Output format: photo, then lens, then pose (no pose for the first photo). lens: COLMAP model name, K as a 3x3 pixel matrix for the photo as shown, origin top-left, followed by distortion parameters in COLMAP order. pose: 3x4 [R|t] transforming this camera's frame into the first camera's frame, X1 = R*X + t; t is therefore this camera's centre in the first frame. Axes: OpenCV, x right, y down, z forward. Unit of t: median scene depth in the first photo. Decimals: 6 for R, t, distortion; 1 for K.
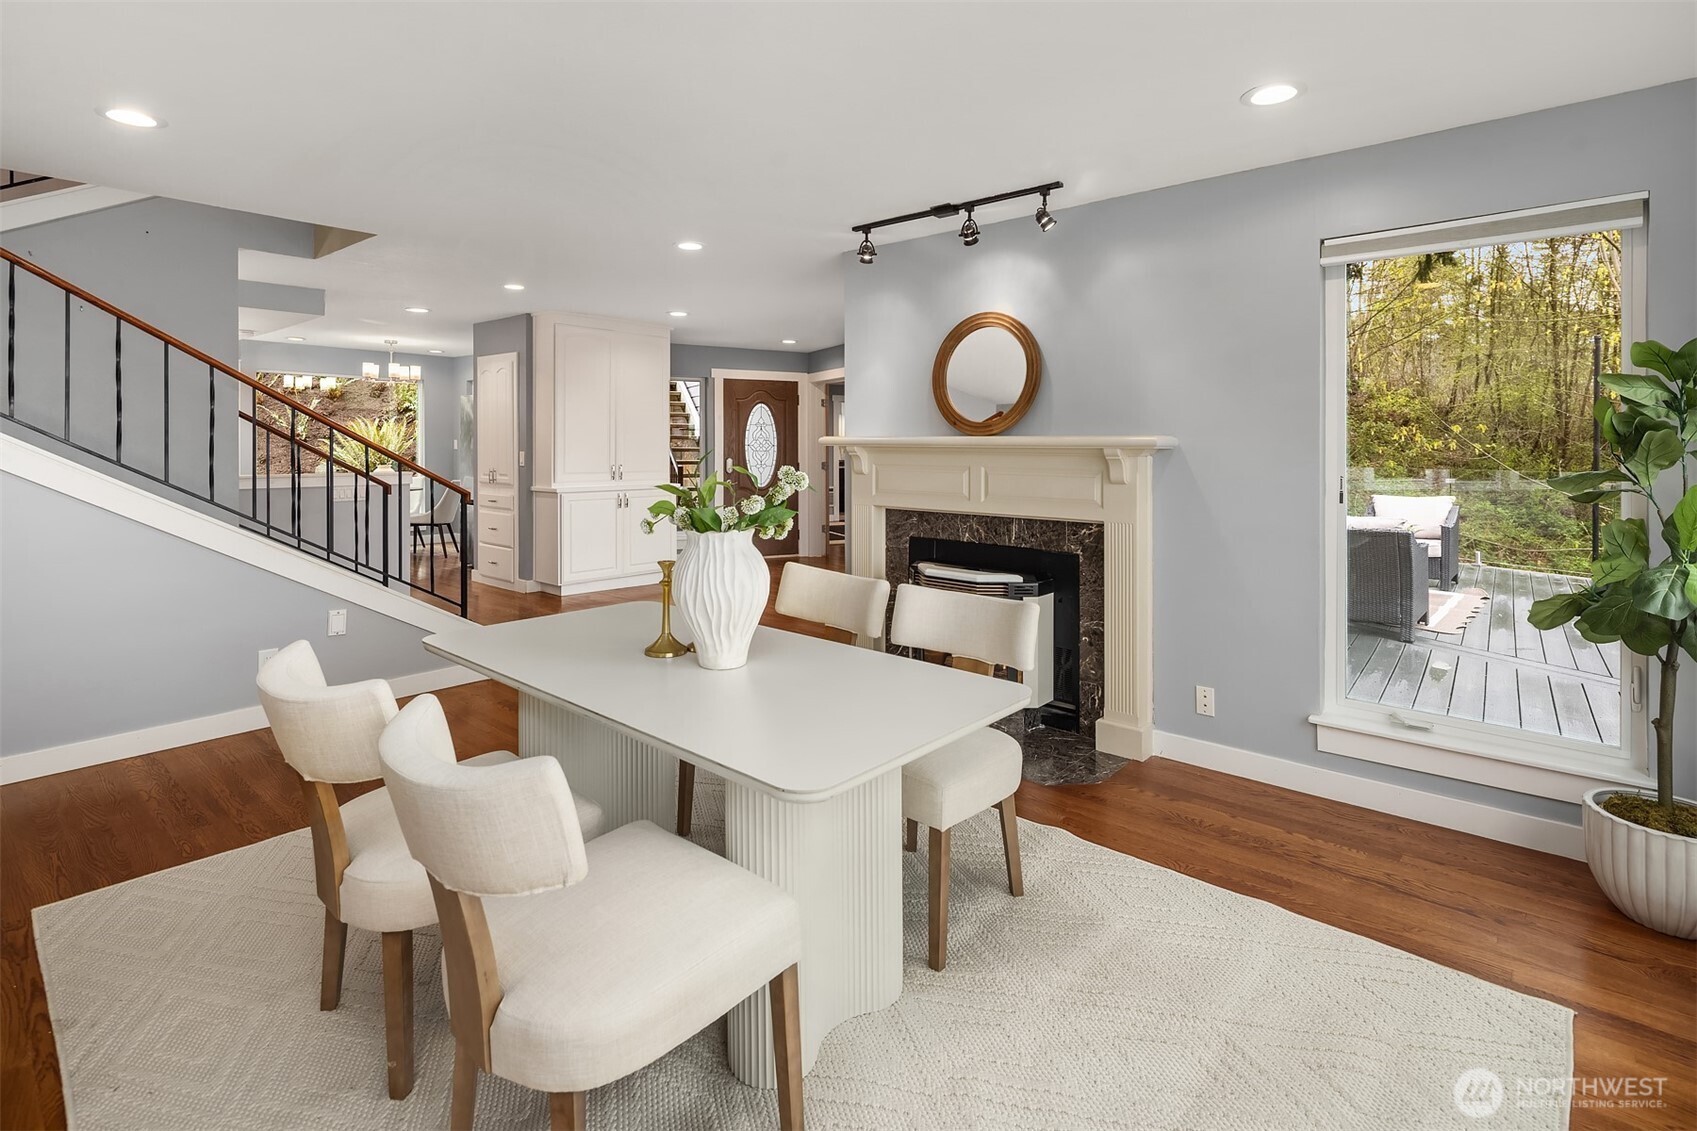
lens RADIAL K [[815.7, 0, 845.0], [0, 815.7, 559.4], [0, 0, 1]] dist [-0.004496, -0.000869]
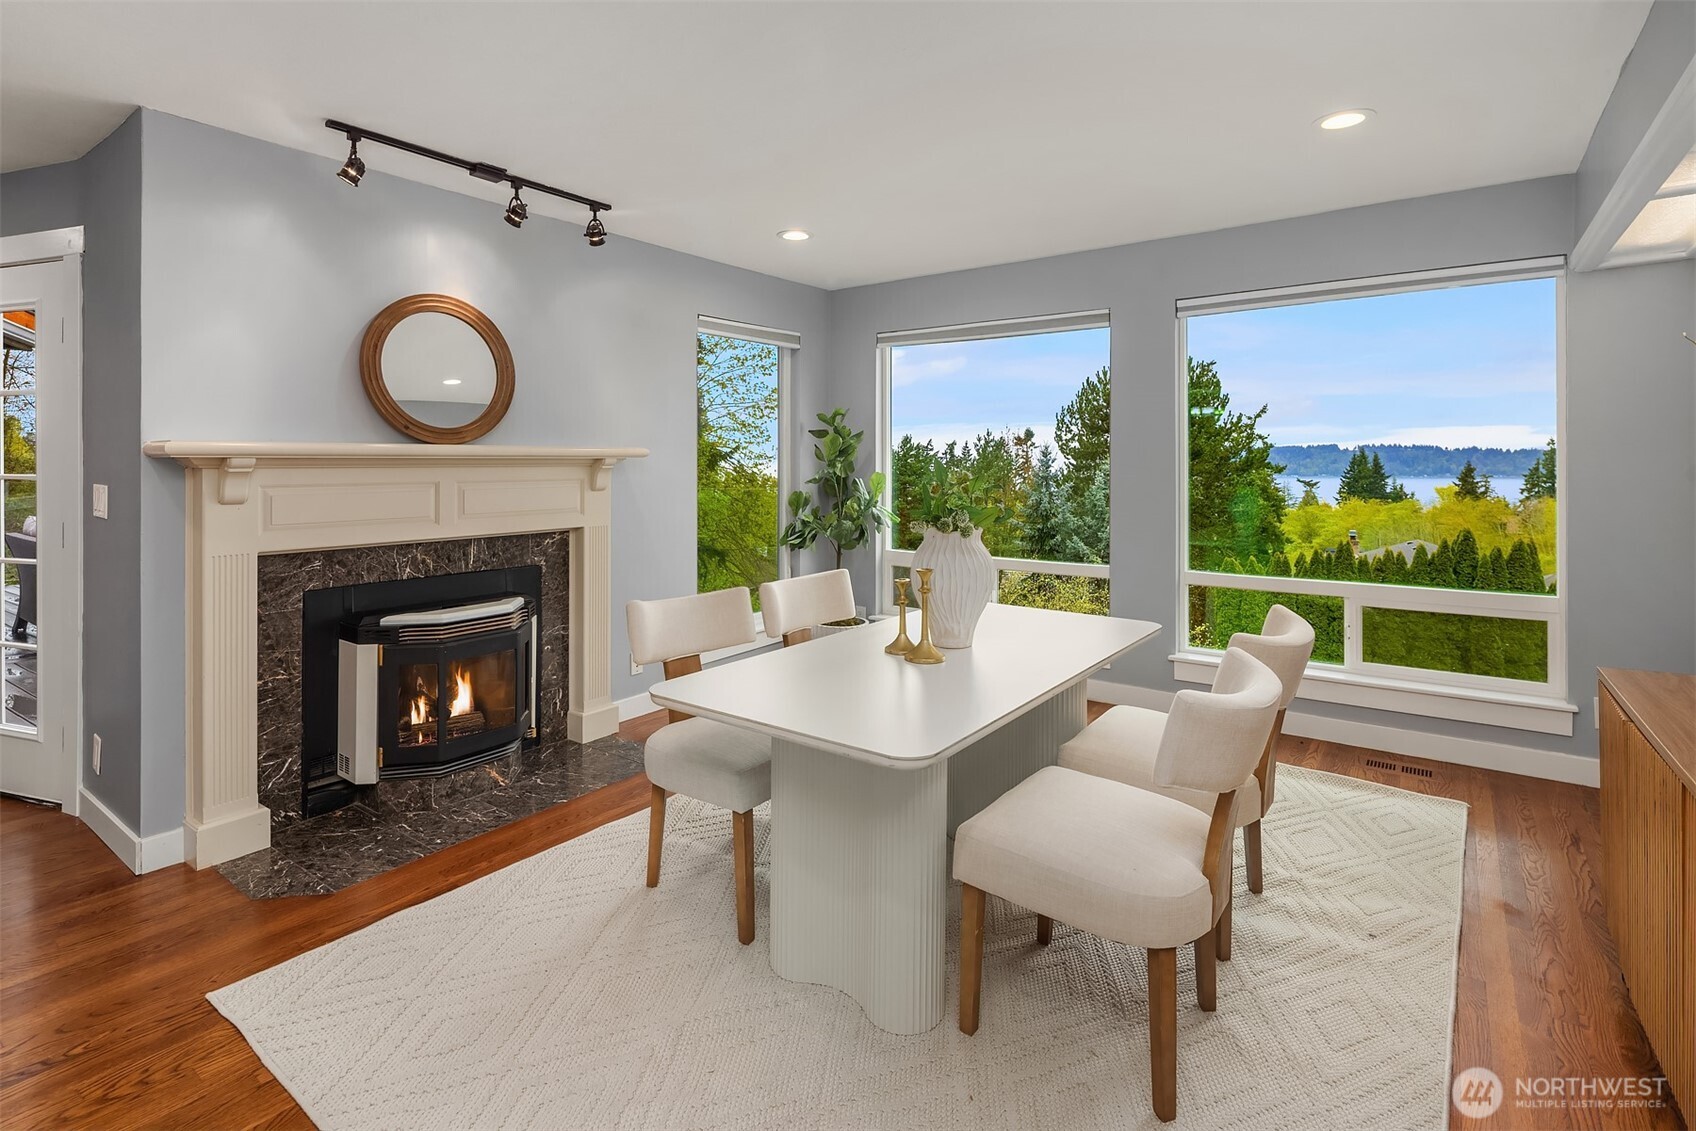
lens RADIAL K [[815.2, 0, 851.3], [0, 815.2, 561.1], [0, 0, 1]] dist [-0.004496, -0.000869]
pose [[-0.099851, -0.133776, 0.985968, -0.704920], [0.132440, 0.980316, 0.146422, -0.102852], [-0.986149, 0.145202, -0.080168, 0.687305]]
